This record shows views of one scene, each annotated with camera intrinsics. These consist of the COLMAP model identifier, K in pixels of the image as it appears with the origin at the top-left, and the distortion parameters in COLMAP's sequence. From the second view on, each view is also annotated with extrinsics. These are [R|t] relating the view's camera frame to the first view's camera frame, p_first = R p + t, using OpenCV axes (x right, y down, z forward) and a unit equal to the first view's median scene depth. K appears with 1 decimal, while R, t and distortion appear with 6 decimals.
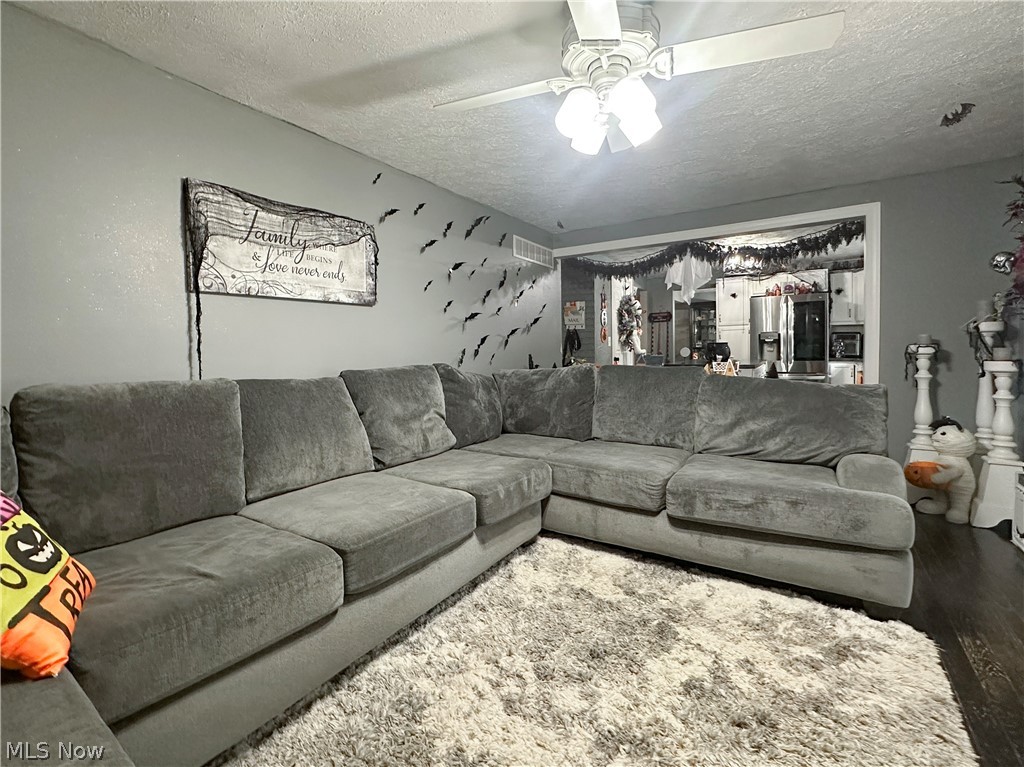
lens RADIAL K [[481.3, 0, 512.0], [0, 481.3, 383.5], [0, 0, 1]] dist [-0.000959, -0.000201]
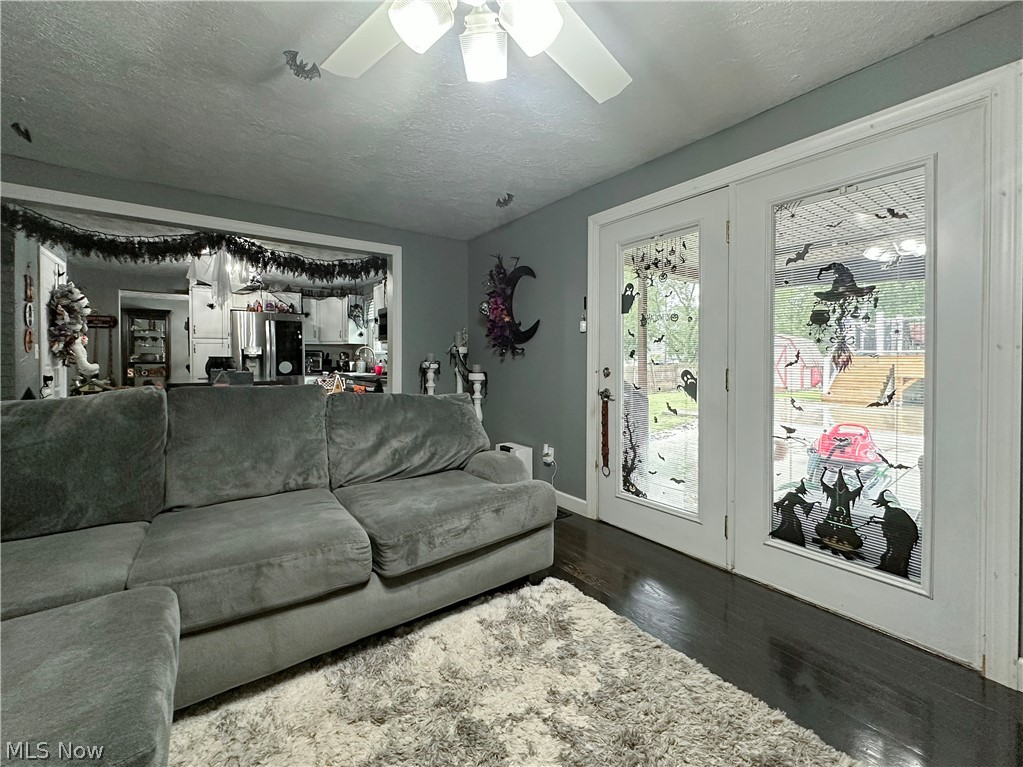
lens RADIAL K [[422.3, 0, 510.4], [0, 422.3, 373.4], [0, 0, 1]] dist [0.000178, -0.000207]
pose [[0.373494, -0.013898, 0.927529, -0.185213], [0.061959, 0.998029, -0.009995, -0.028464], [-0.925561, 0.061202, 0.373619, 0.446324]]
